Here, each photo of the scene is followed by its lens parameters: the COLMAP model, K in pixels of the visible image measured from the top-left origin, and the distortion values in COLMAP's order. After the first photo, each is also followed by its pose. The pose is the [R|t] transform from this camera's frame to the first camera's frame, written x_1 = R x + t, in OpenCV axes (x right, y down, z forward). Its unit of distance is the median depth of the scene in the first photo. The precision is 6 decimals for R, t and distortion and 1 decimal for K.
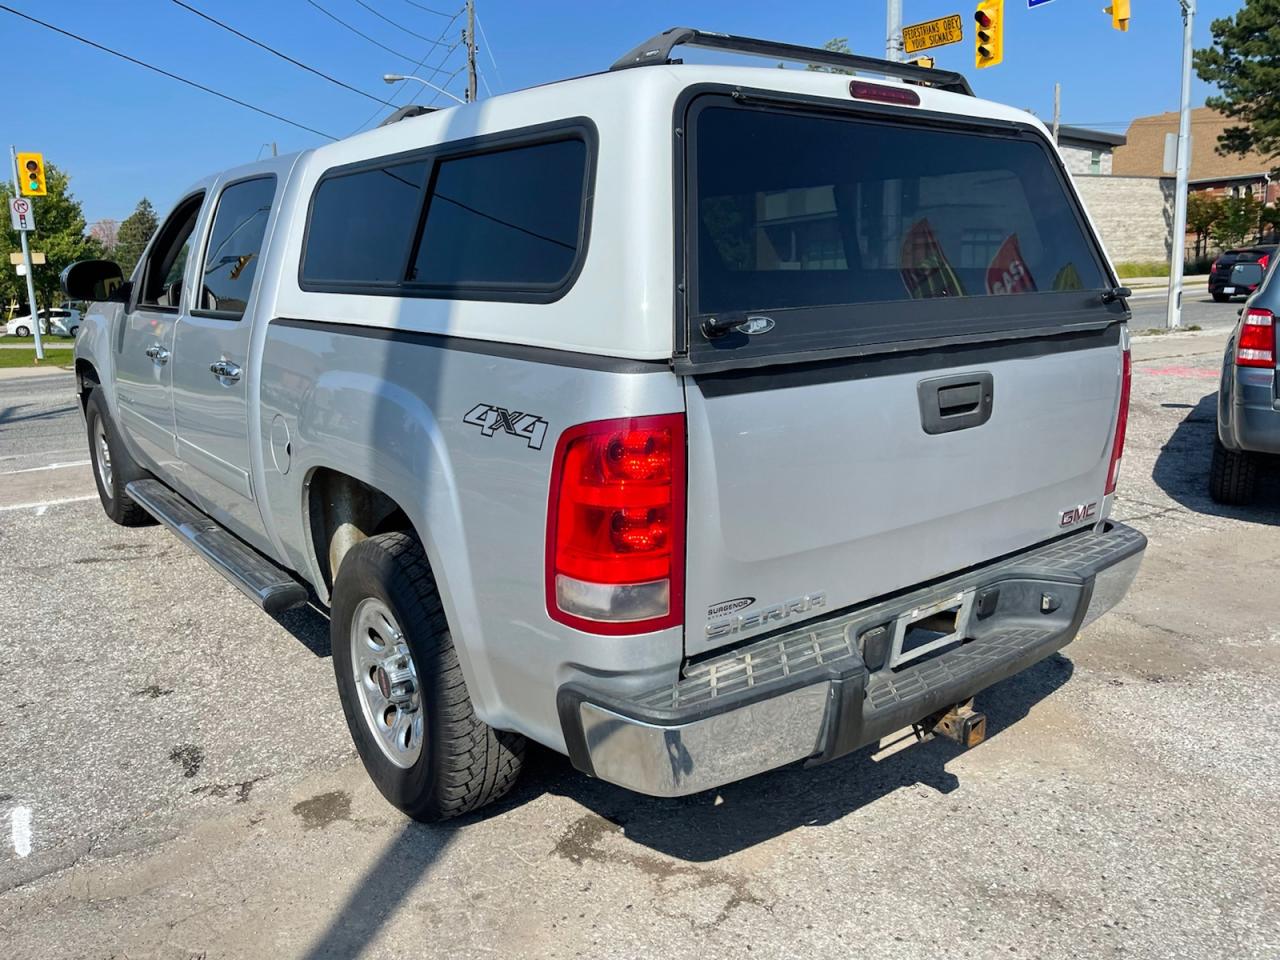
lens RADIAL K [[966.6, 0, 641.9], [0, 966.6, 488.1], [0, 0, 1]] dist [0.074428, -0.103663]
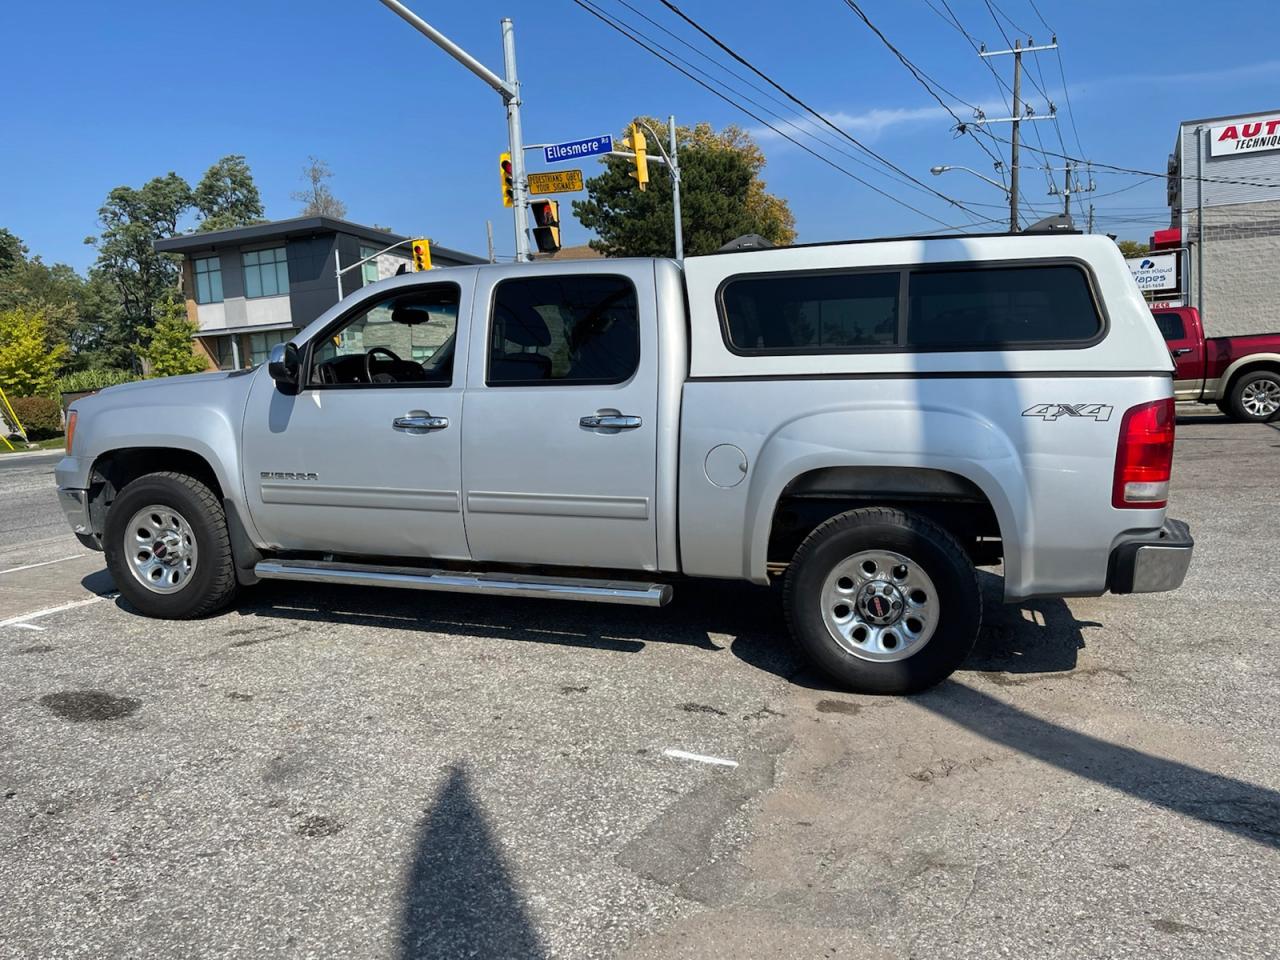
lens RADIAL K [[966.6, 0, 635.7], [0, 966.6, 480.1], [0, 0, 1]] dist [0.074428, -0.103663]
pose [[0.833956, -0.066719, 0.547783, -1.455133], [0.132025, 0.987959, -0.080667, 0.081950], [-0.535805, 0.139594, 0.832723, -0.084163]]
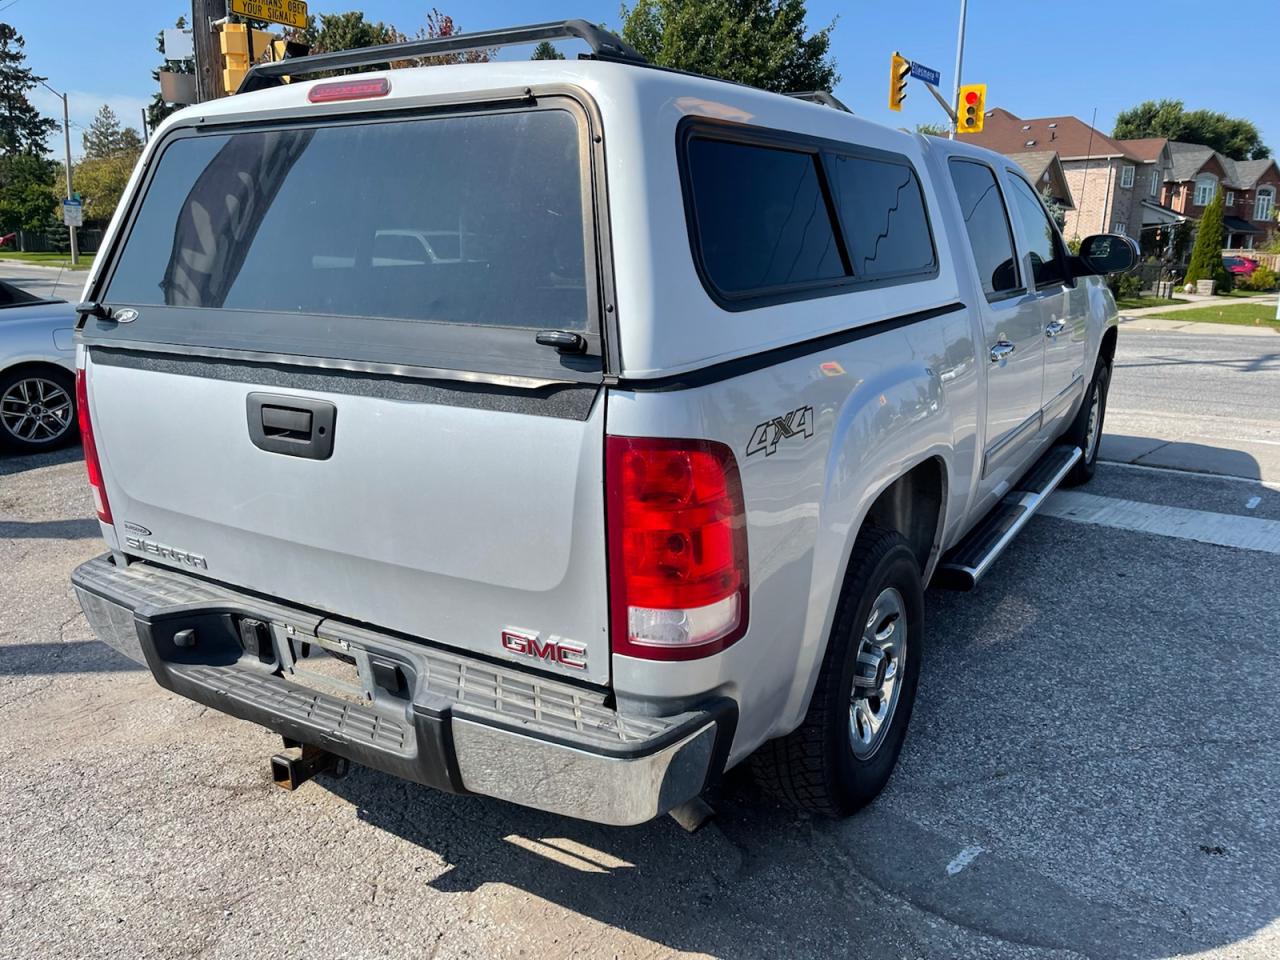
lens RADIAL K [[966.6, 0, 637.3], [0, 966.6, 481.7], [0, 0, 1]] dist [0.074428, -0.103663]
pose [[0.346817, 0.246993, -0.904827, 1.136714], [-0.210996, 0.960522, 0.181322, -0.242139], [0.913892, 0.128029, 0.385240, 0.834102]]
